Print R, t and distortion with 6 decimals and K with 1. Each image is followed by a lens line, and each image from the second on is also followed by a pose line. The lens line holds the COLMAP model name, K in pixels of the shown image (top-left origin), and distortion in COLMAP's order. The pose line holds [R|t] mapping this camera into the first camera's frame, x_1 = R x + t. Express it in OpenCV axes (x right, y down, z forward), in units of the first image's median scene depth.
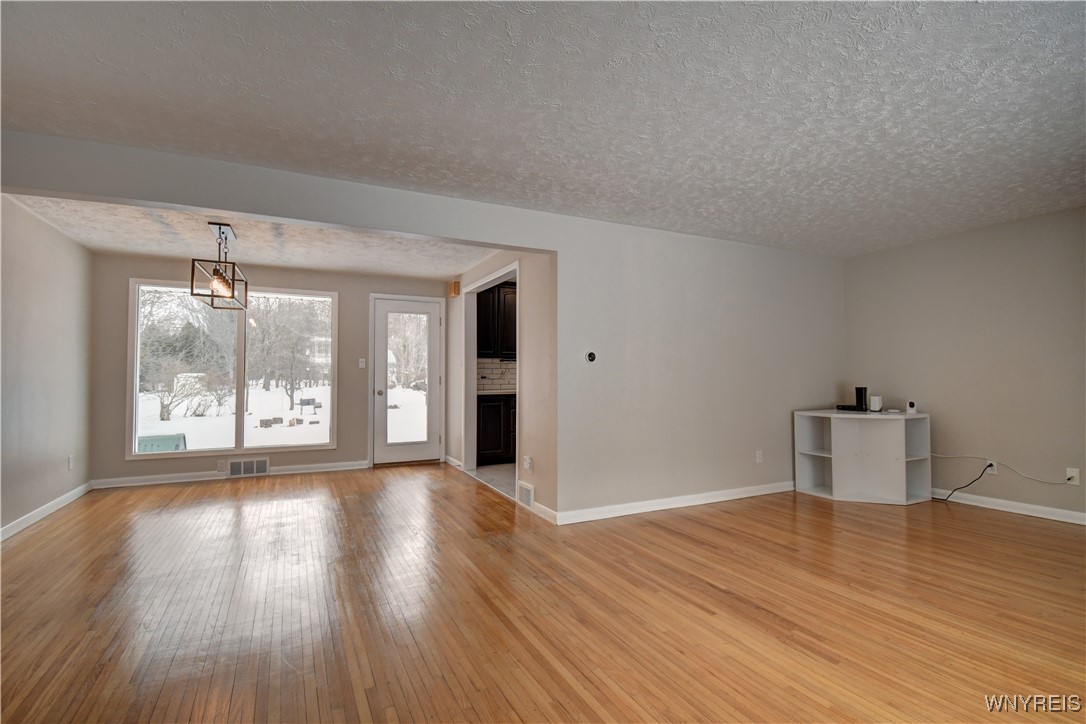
lens RADIAL K [[507.1, 0, 538.1], [0, 507.1, 362.0], [0, 0, 1]] dist [-0.022521, -0.001409]
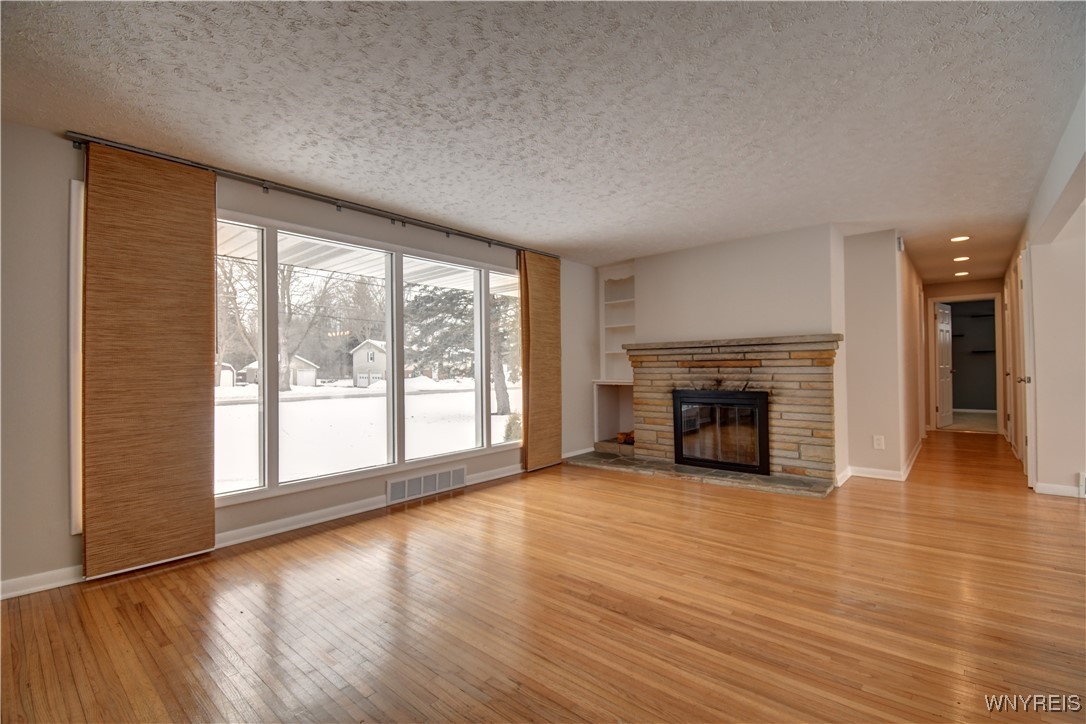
lens RADIAL K [[474.8, 0, 538.7], [0, 474.8, 355.6], [0, 0, 1]] dist [-0.020848, -0.001142]
pose [[-0.923345, 0.006349, -0.383918, 0.884668], [0.022997, 0.998983, -0.038786, 0.040717], [0.383281, -0.044642, -0.922552, 1.701462]]
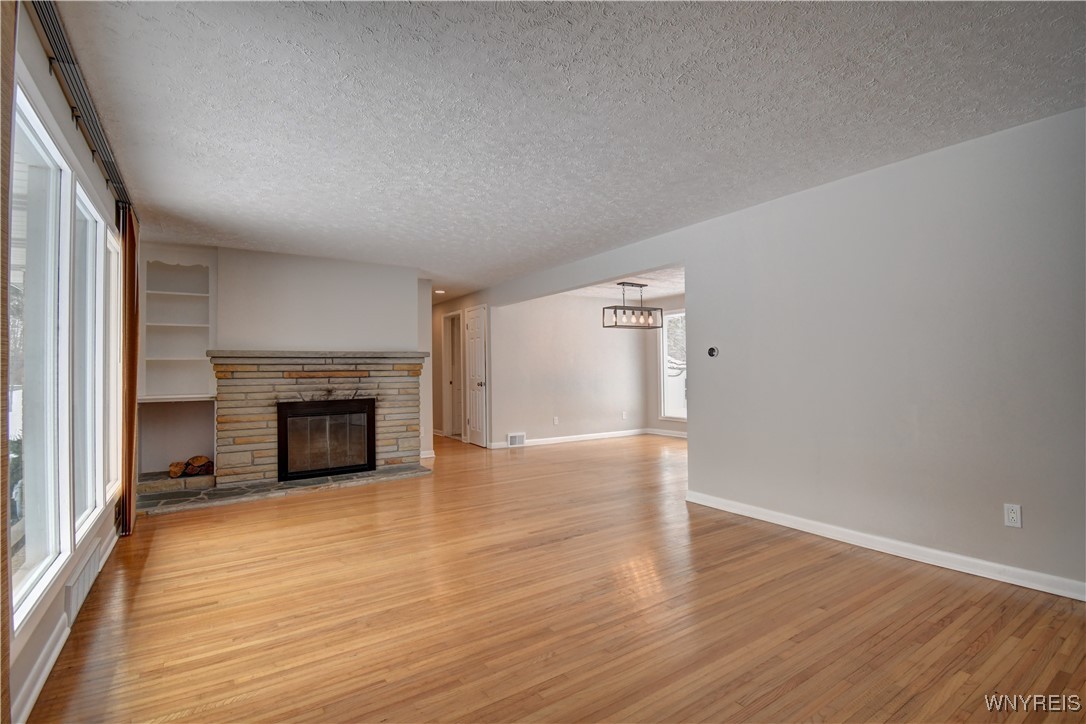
lens RADIAL K [[507.1, 0, 541.9], [0, 507.1, 366.3], [0, 0, 1]] dist [-0.022521, -0.001409]
pose [[0.138437, -0.008930, -0.990331, 1.714658], [0.031895, 0.999481, -0.004554, 0.020745], [0.989858, -0.030956, 0.138650, 0.795275]]
